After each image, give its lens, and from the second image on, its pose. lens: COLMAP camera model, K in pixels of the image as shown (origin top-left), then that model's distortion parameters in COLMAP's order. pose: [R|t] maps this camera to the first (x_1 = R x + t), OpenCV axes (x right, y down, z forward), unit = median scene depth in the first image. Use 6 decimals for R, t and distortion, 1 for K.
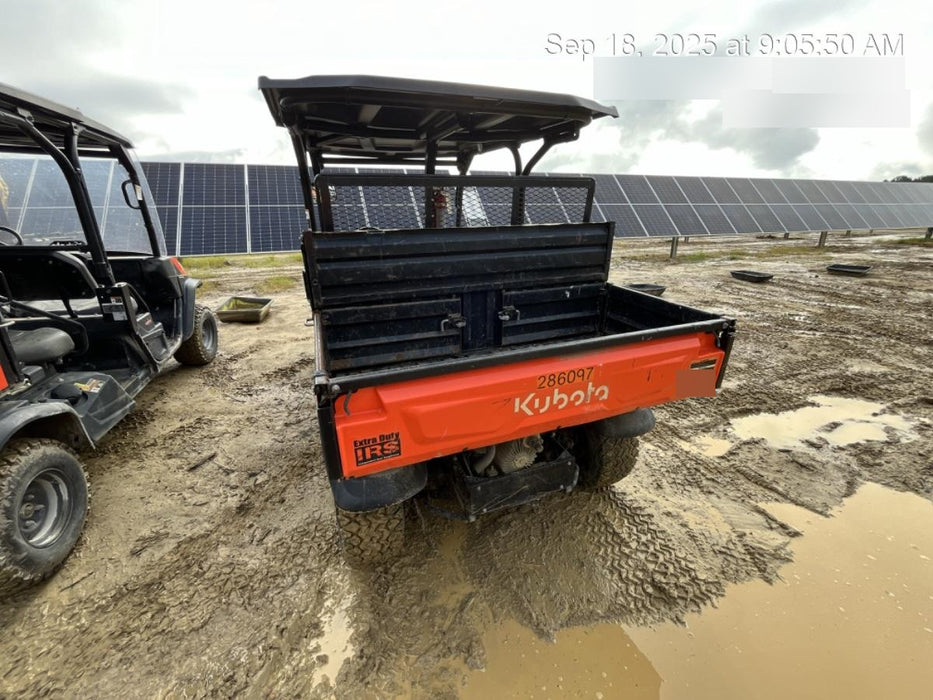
lens RADIAL K [[369.8, 0, 462.7], [0, 369.8, 354.3], [0, 0, 1]] dist [0.000269, -0.000011]
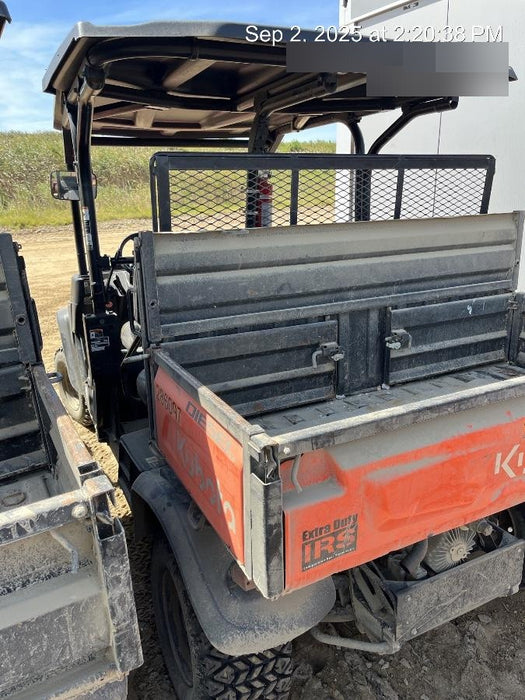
lens RADIAL K [[524.9, 0, 253.0], [0, 524.9, 347.2], [0, 0, 1]] dist [0.001675, -0.000372]
pose [[0.995734, -0.044854, 0.080634, -0.258574], [0.053846, 0.992130, -0.113043, 0.005175], [-0.074928, 0.116902, 0.990313, 0.023132]]
